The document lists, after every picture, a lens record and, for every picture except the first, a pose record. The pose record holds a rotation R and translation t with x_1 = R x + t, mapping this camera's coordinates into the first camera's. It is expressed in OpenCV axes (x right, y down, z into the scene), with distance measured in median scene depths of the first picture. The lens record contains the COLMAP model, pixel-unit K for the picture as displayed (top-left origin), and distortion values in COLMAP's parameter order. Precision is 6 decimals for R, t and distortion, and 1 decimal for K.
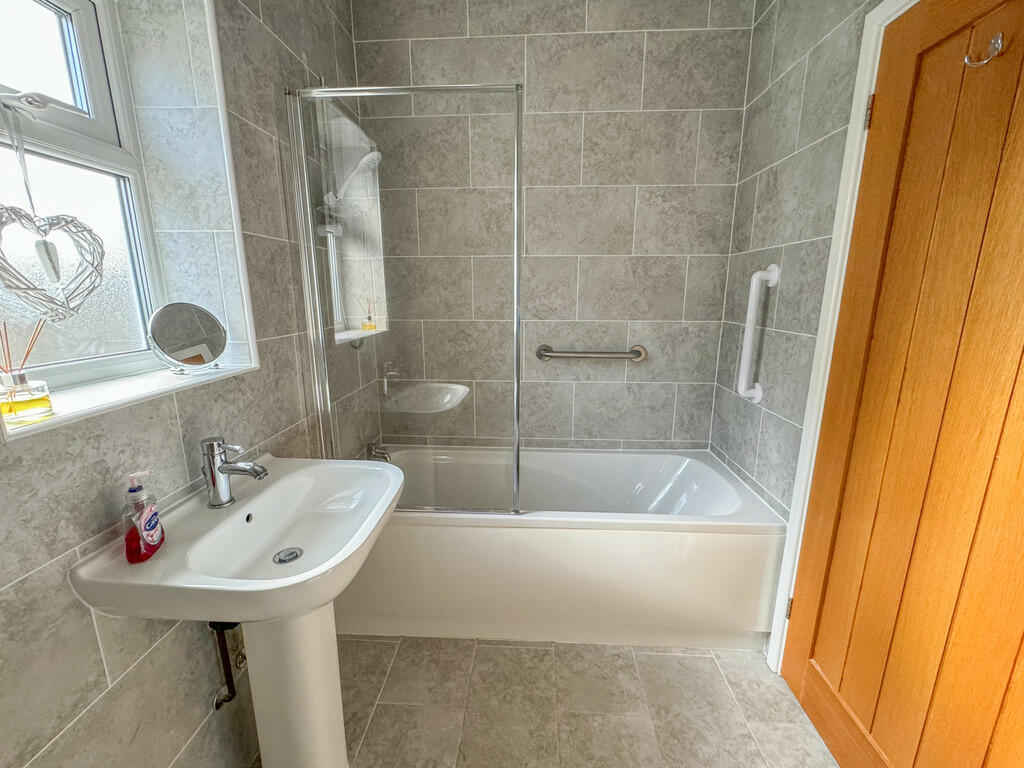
lens RADIAL K [[426.4, 0, 512.0], [0, 426.4, 384.0], [0, 0, 1]] dist [0.001304, 0.000145]
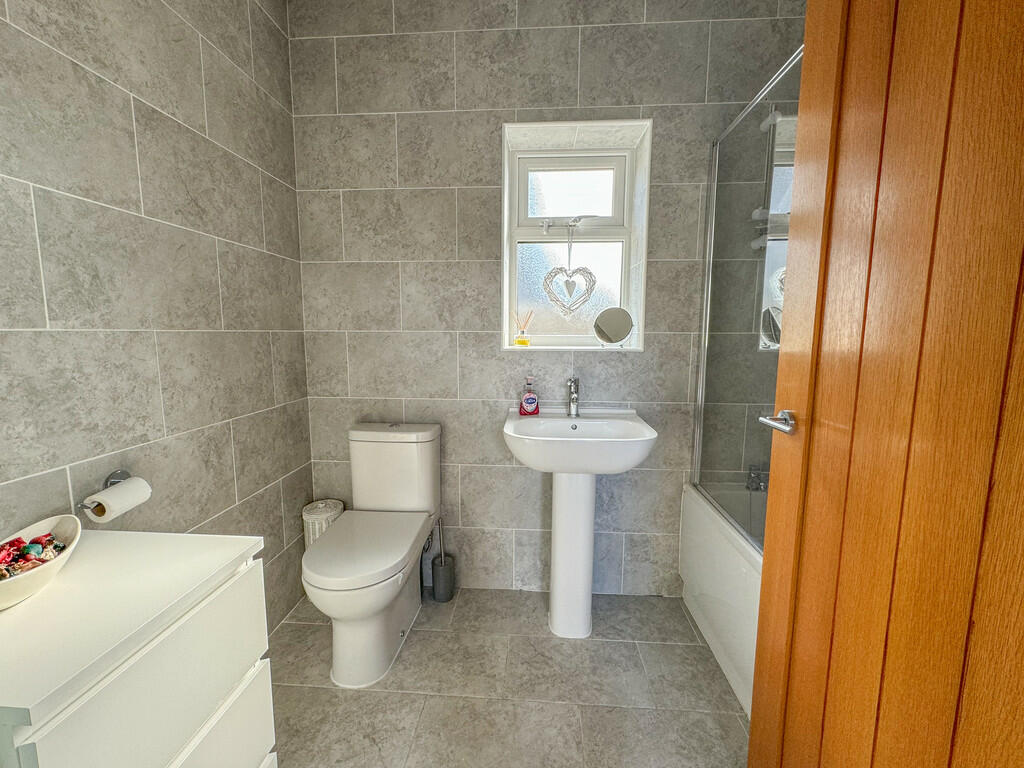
lens RADIAL K [[426.4, 0, 512.0], [0, 426.4, 384.0], [0, 0, 1]] dist [0.001304, 0.000145]
pose [[-0.011725, 0.123200, -0.992313, 0.944698], [-0.222127, 0.967265, 0.122715, -0.008313], [0.974947, 0.221858, 0.016025, 0.607709]]
